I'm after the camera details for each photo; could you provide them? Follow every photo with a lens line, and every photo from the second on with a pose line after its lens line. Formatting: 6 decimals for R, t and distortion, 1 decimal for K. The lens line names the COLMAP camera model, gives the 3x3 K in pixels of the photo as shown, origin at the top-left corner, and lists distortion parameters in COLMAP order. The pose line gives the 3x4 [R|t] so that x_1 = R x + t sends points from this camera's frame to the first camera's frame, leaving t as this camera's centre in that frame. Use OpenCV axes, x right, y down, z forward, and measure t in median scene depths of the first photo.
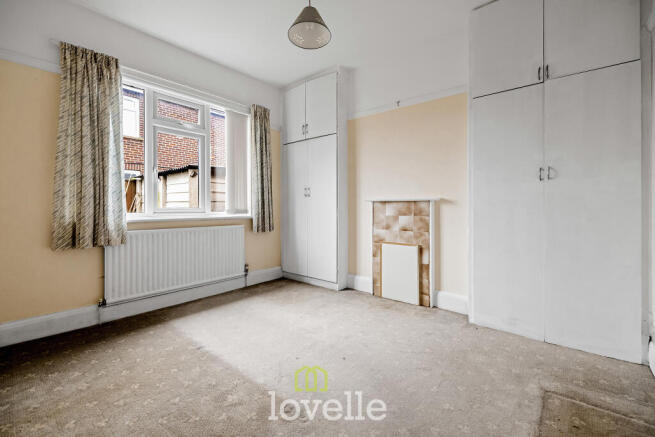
lens RADIAL K [[285.8, 0, 328.2], [0, 285.8, 207.3], [0, 0, 1]] dist [-0.000228, -0.000079]
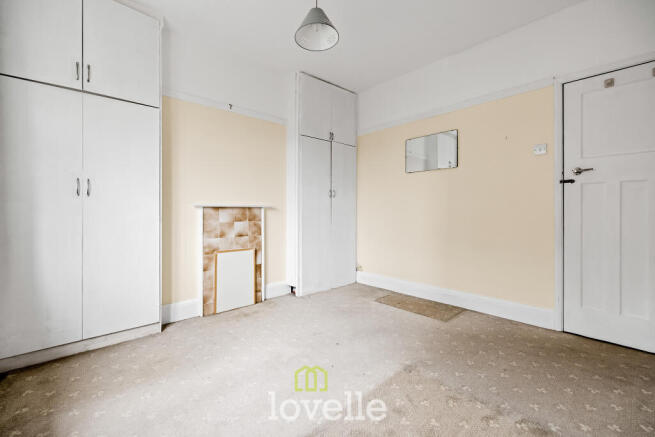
lens RADIAL K [[285.8, 0, 328.2], [0, 285.8, 207.3], [0, 0, 1]] dist [-0.000228, -0.000079]
pose [[0.108940, 0.010349, 0.993994, -0.701675], [-0.001039, 0.999946, -0.010297, -0.011084], [-0.994048, 0.000089, 0.108945, 0.575825]]
